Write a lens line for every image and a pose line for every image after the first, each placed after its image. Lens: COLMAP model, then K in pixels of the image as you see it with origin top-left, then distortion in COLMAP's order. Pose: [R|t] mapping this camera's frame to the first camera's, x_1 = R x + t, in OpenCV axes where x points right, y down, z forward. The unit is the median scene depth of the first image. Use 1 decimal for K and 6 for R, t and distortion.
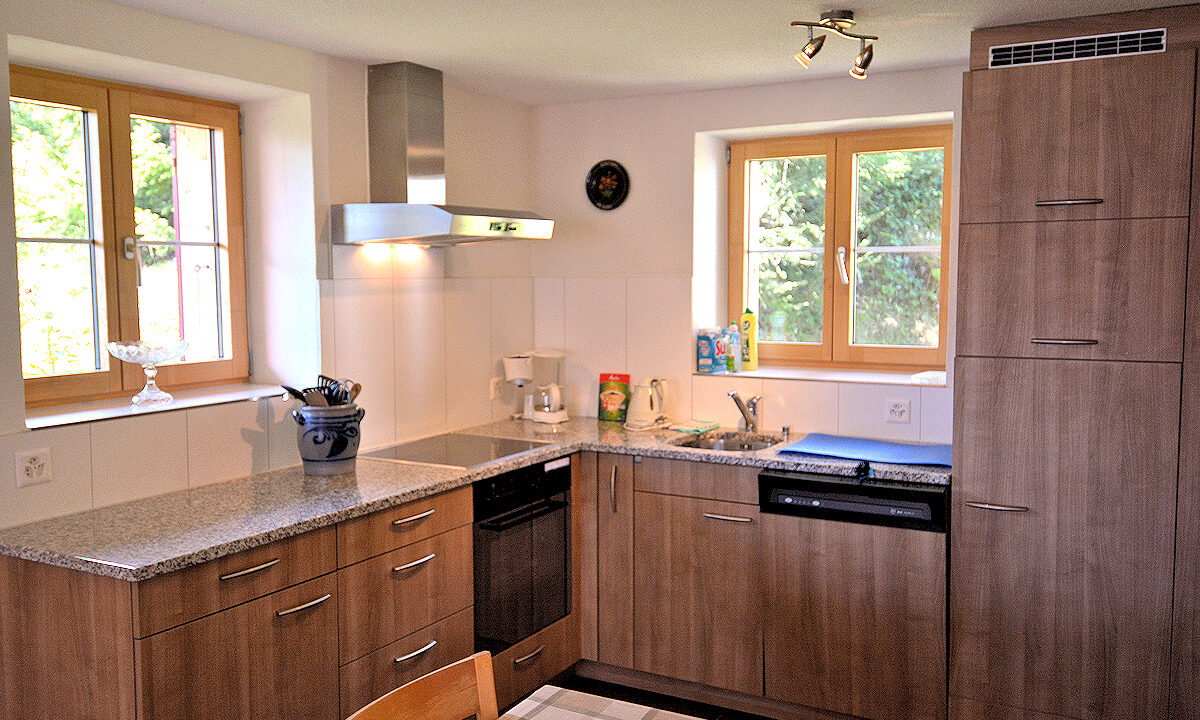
lens RADIAL K [[1024.6, 0, 599.5], [0, 1024.6, 360.2], [0, 0, 1]] dist [0.037054, -0.008099]
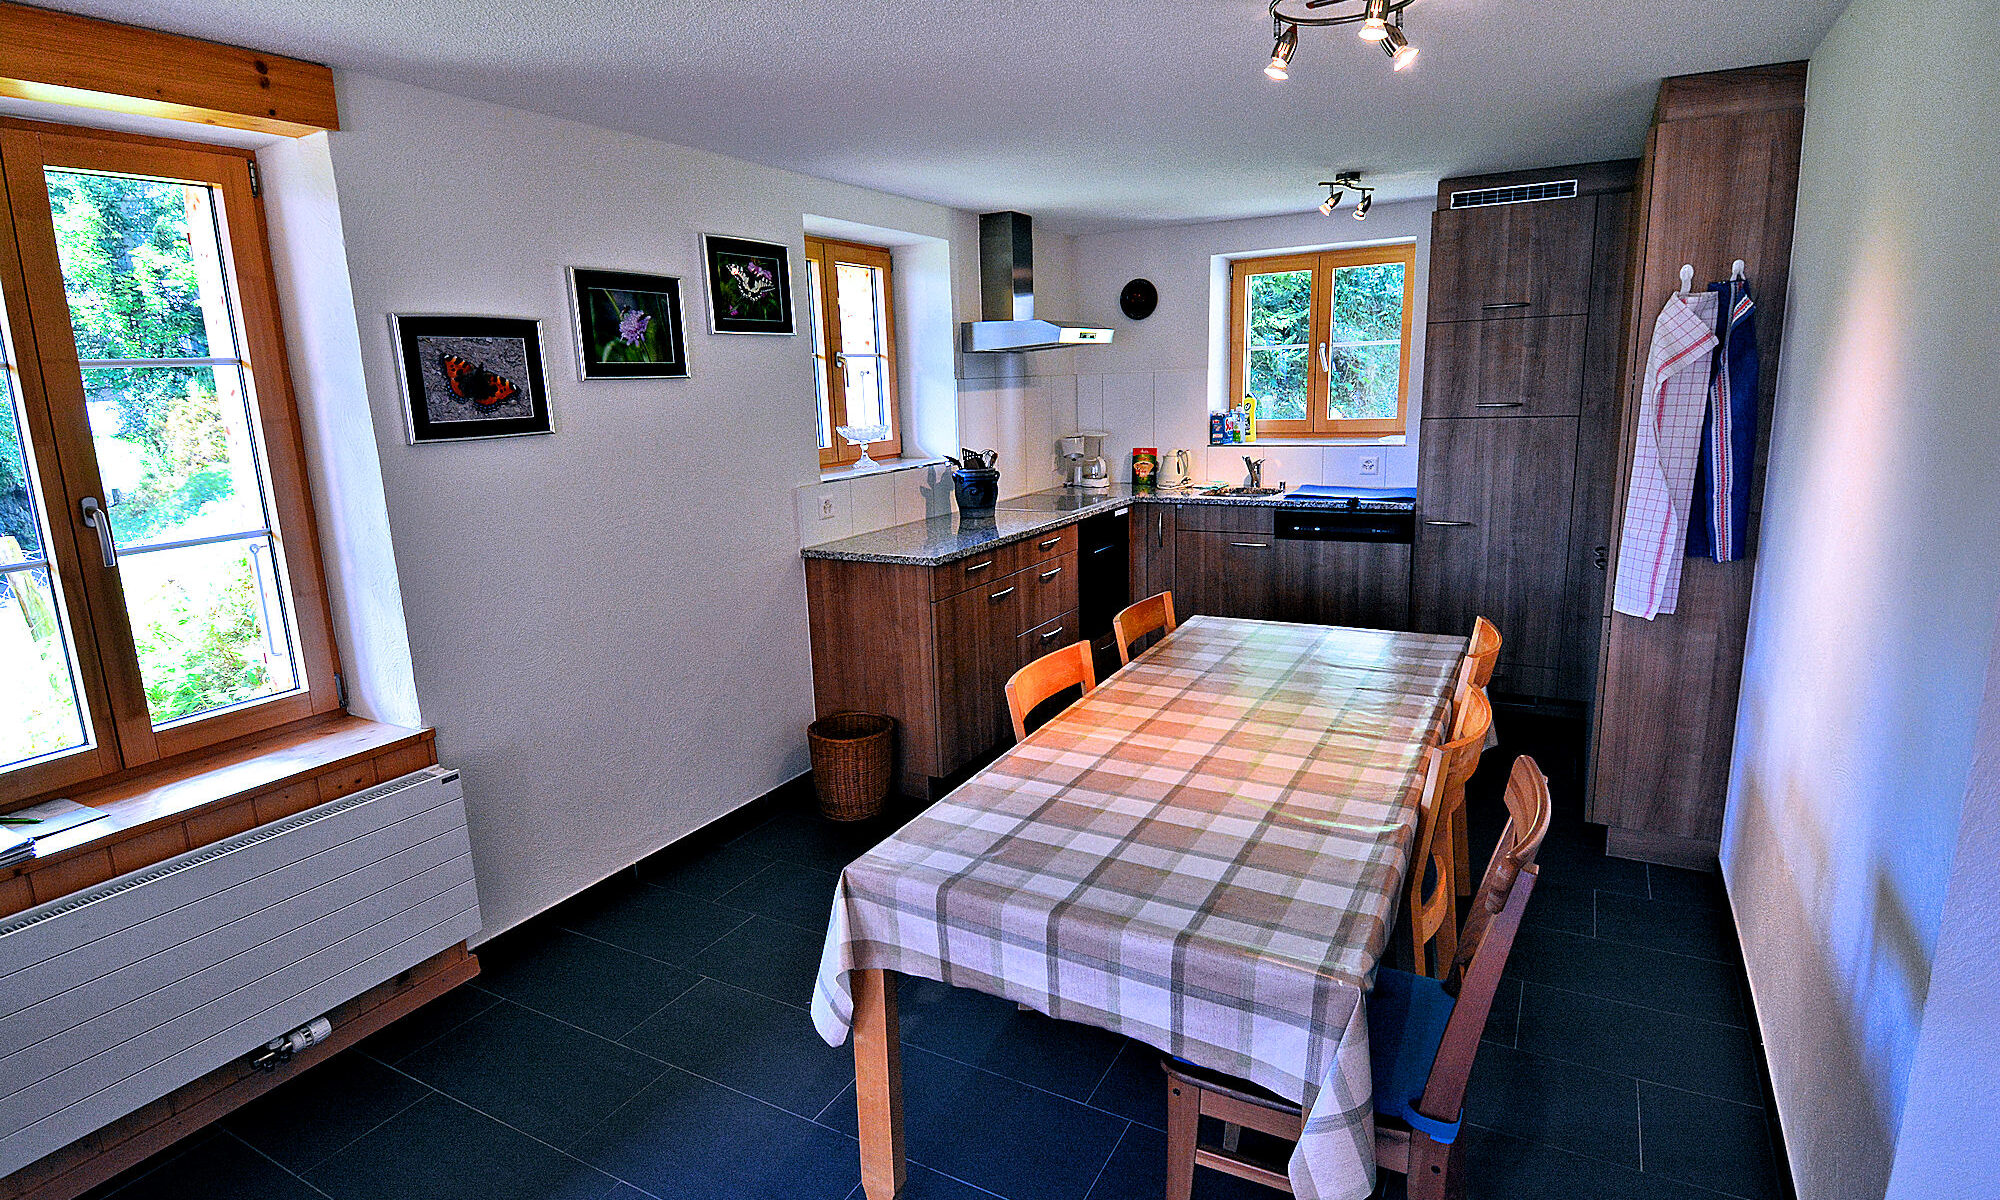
lens RADIAL K [[1022.4, 0, 1002.1], [0, 1022.4, 596.7], [0, 0, 1]] dist [0.018899, -0.006577]
pose [[0.999489, -0.031635, 0.004547, -0.238602], [0.030820, 0.991705, 0.124787, 0.043525], [-0.008457, -0.124584, 0.992173, -0.416781]]
